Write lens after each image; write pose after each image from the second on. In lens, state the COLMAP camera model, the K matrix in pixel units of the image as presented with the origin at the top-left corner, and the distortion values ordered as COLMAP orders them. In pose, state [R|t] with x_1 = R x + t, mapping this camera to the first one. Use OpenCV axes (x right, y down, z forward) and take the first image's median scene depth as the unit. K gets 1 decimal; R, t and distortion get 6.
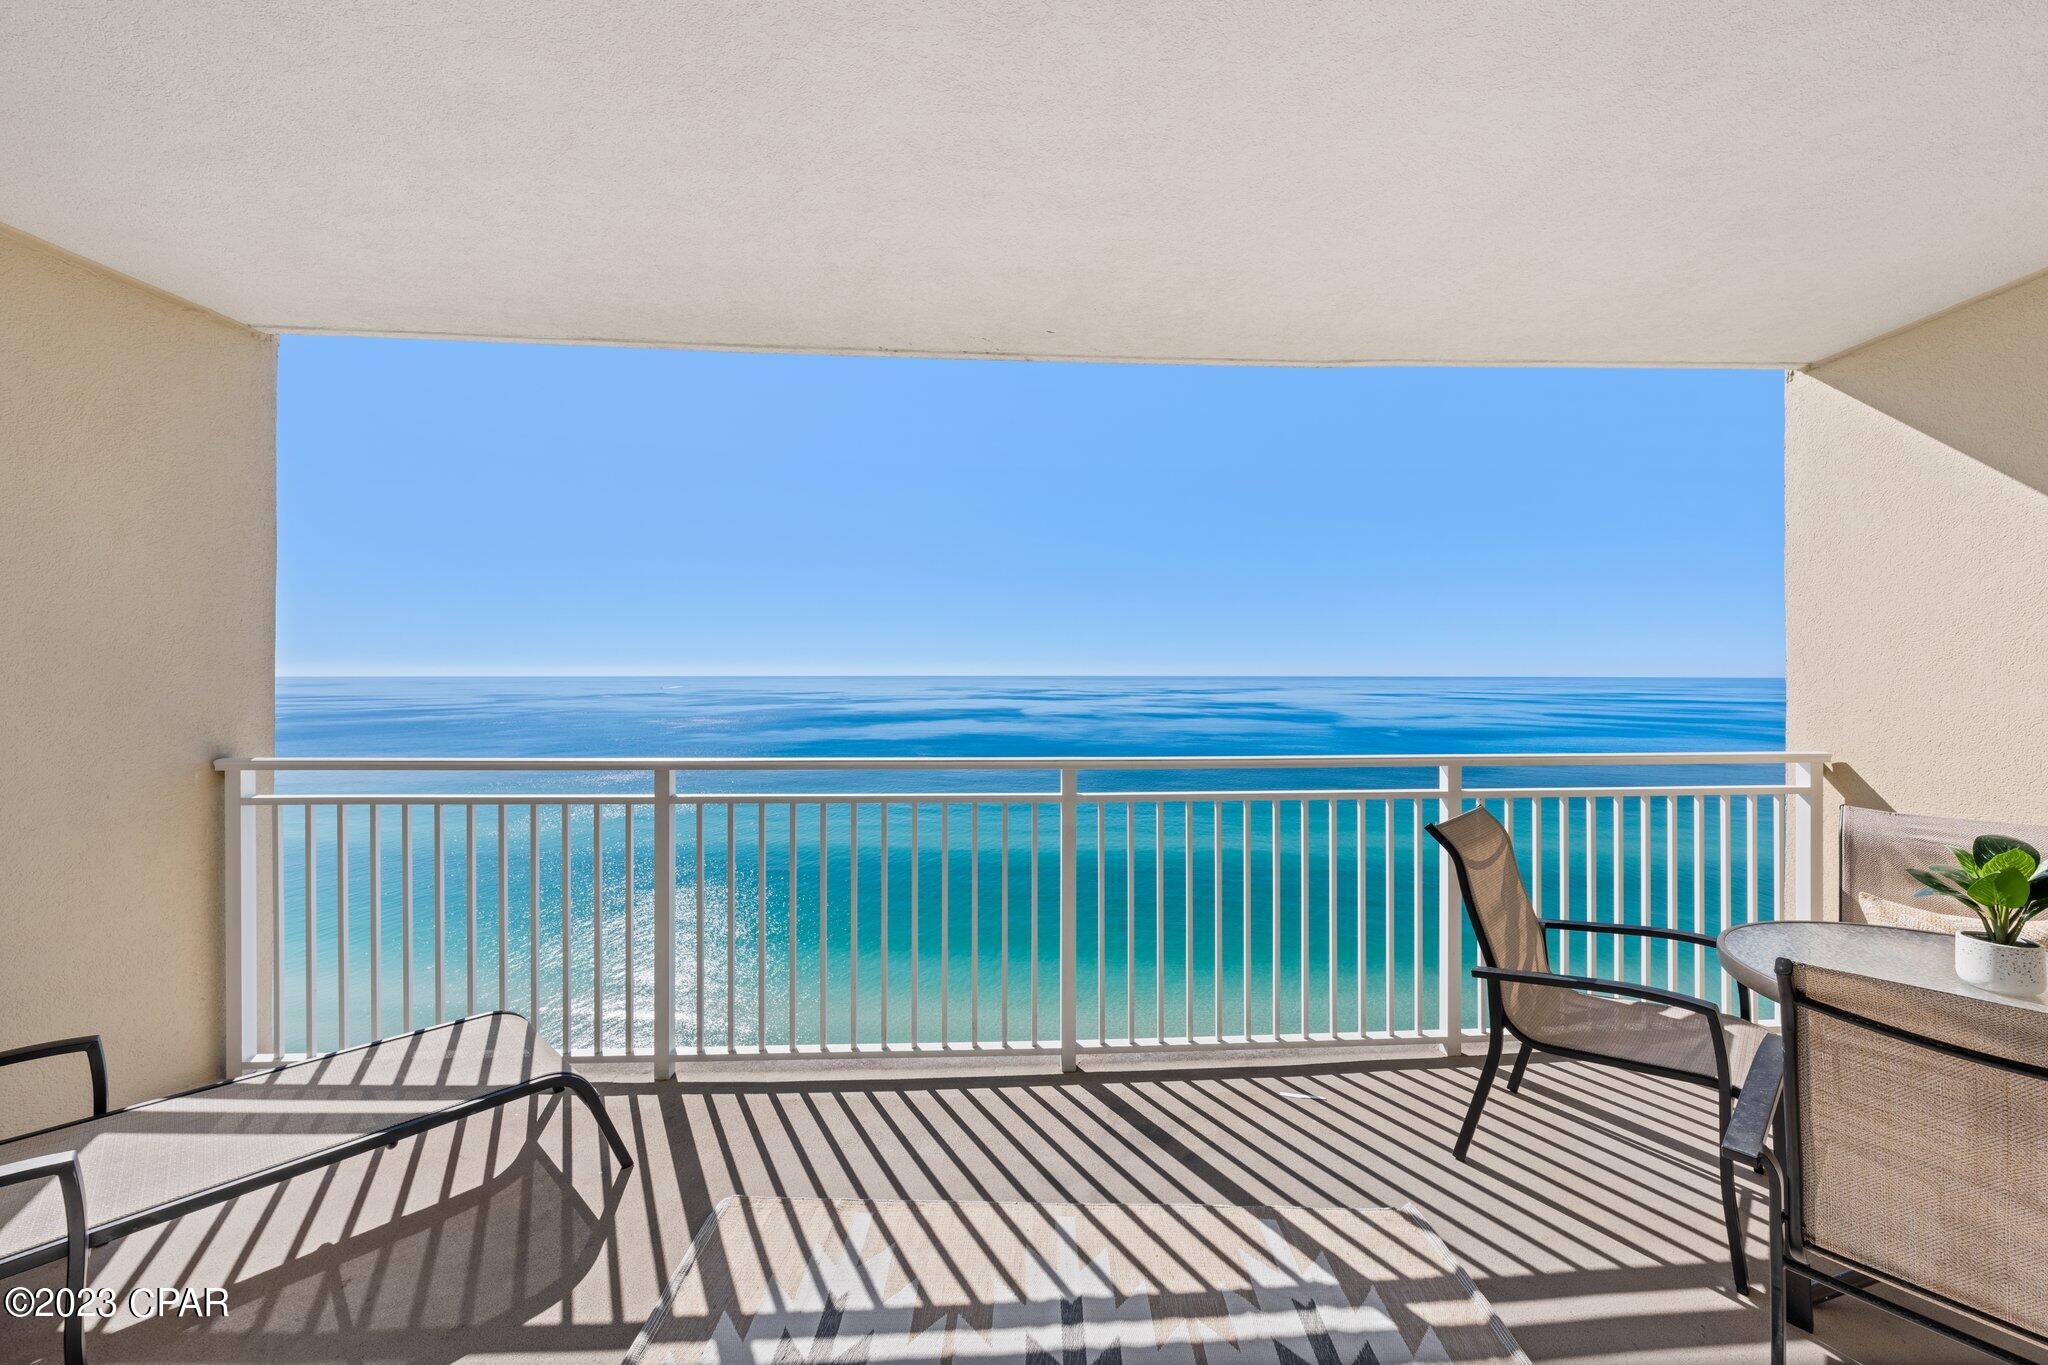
lens RADIAL K [[726.3, 0, 1020.3], [0, 726.3, 675.5], [0, 0, 1]] dist [0.000301, 0.000449]
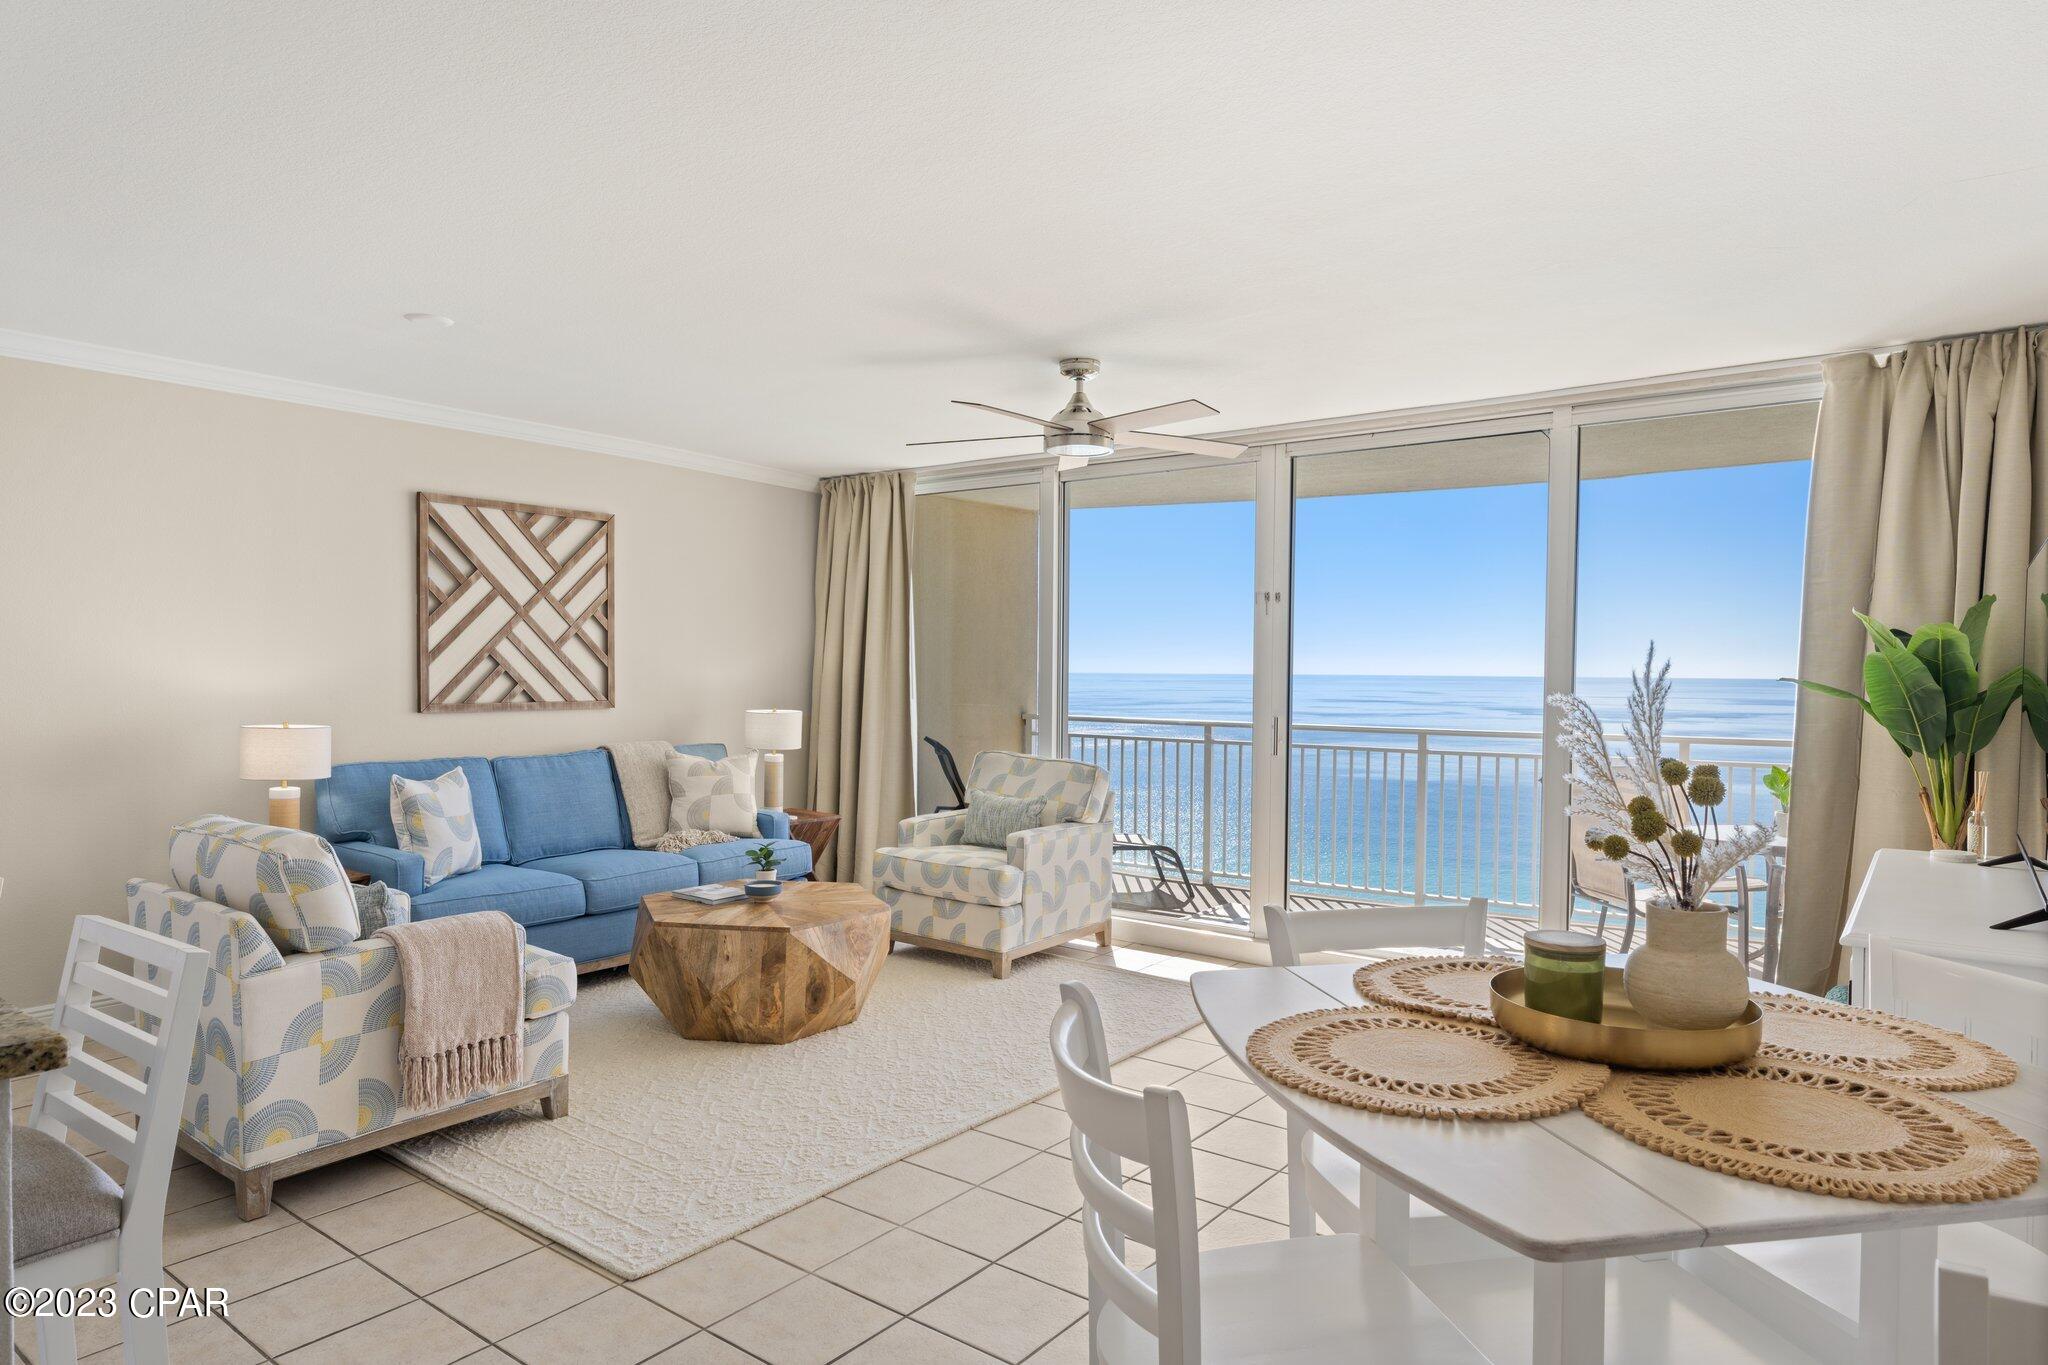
lens RADIAL K [[1210.3, 0, 1031.0], [0, 1210.3, 714.3], [0, 0, 1]] dist [0.001444, 0.000028]
pose [[0.829562, 0.028241, -0.557701, 0.940467], [-0.010225, 0.999321, 0.035394, -0.012092], [0.558322, -0.023659, 0.829287, -1.995253]]
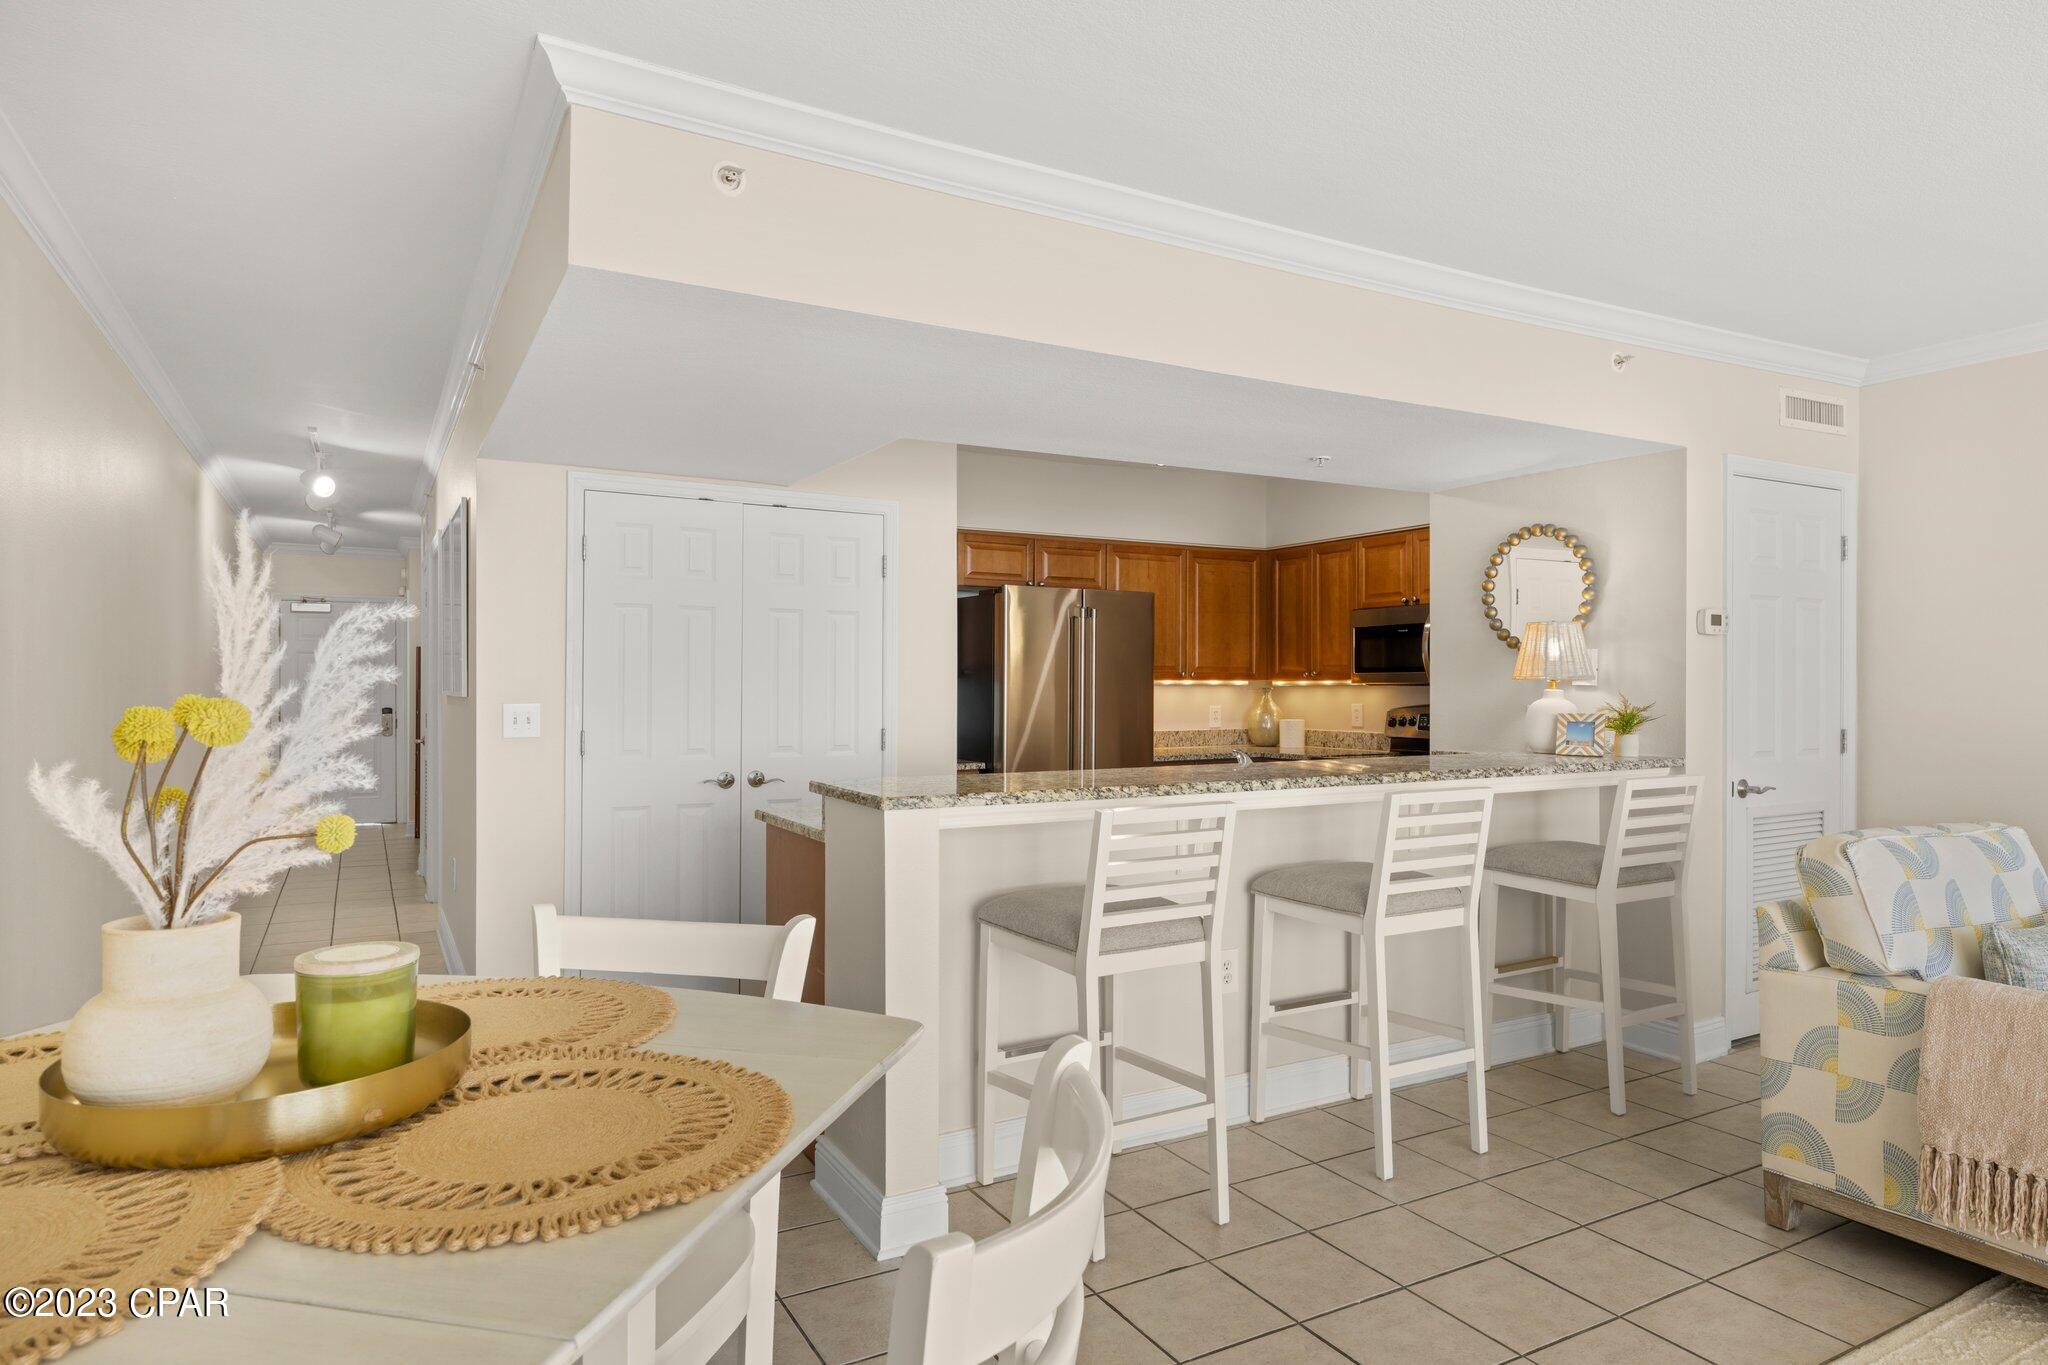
lens RADIAL K [[1189.6, 0, 1024.0], [0, 1189.6, 682.5], [0, 0, 1]] dist [0.002294, -0.001565]
pose [[-0.841965, -0.003124, -0.539523, 0.853035], [-0.005869, 0.999977, 0.003370, 0.023479], [0.539500, 0.006004, -0.841964, -0.836388]]
